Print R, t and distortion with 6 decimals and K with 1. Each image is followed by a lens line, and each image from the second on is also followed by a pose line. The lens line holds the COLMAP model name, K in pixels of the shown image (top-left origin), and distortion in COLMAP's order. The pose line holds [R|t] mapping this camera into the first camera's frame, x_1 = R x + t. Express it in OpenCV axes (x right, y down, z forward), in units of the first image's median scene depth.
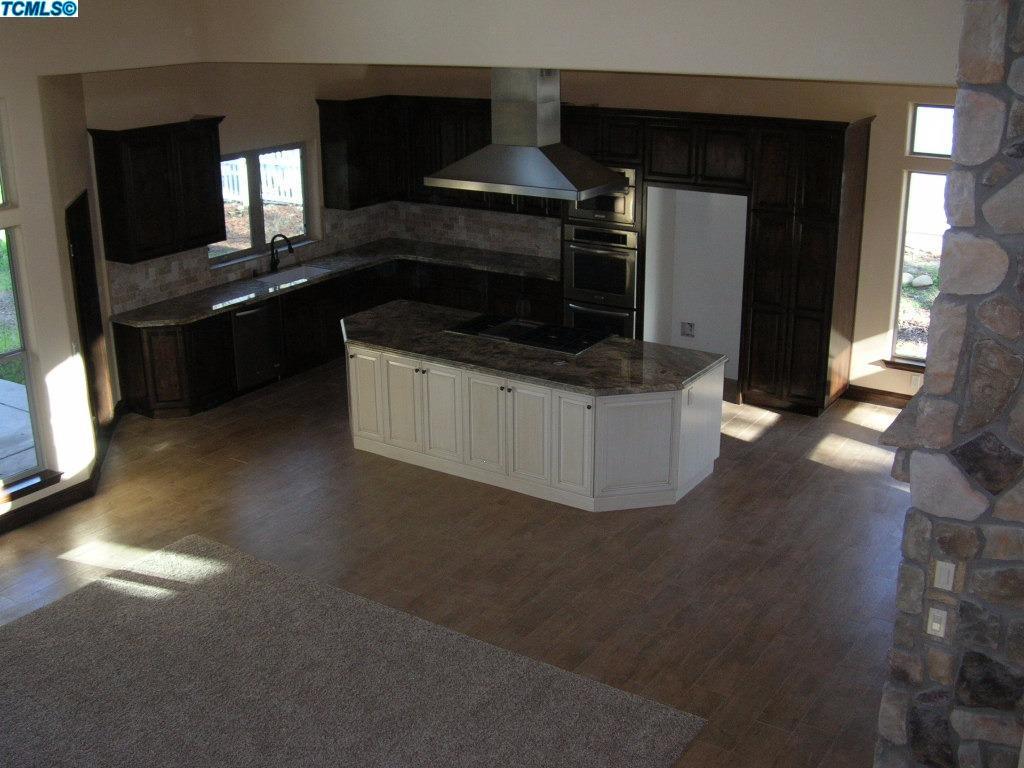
lens RADIAL K [[1117.2, 0, 511.3], [0, 1117.2, 381.7], [0, 0, 1]] dist [-0.125179, 0.000000]
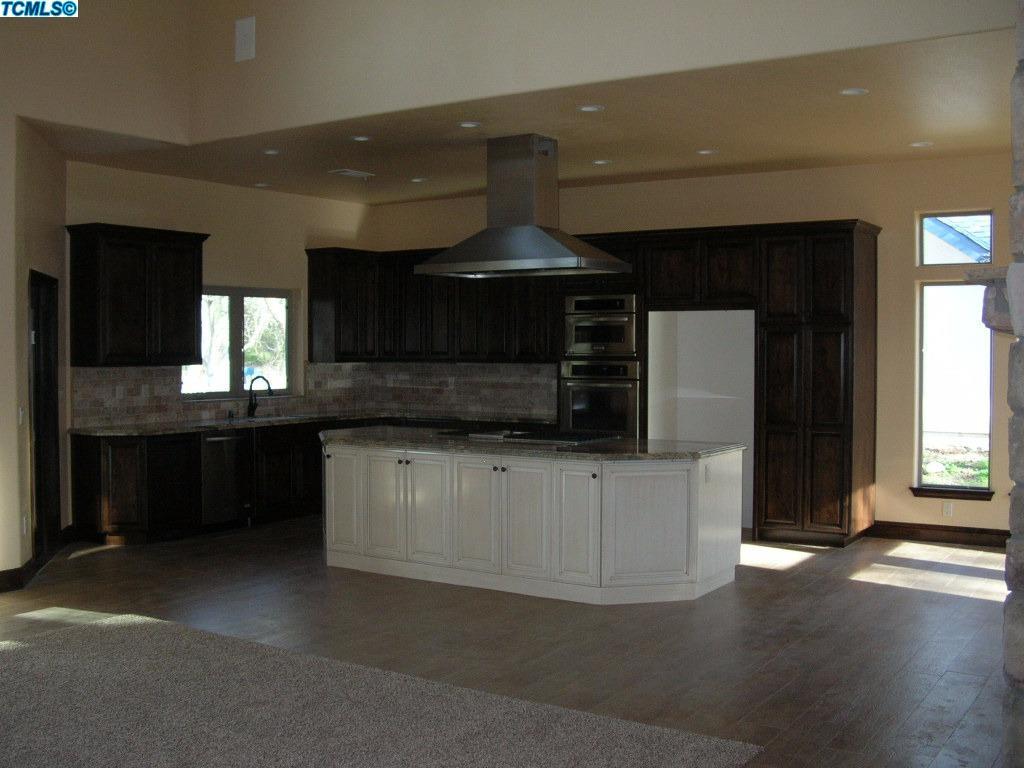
lens RADIAL K [[1109.9, 0, 511.6], [0, 1109.9, 385.2], [0, 0, 1]] dist [-0.139752, 0.000000]
pose [[0.999902, 0.008966, 0.010756, -0.004712], [-0.005515, 0.958202, -0.286040, 0.165299], [-0.012871, 0.285953, 0.958157, 0.115726]]
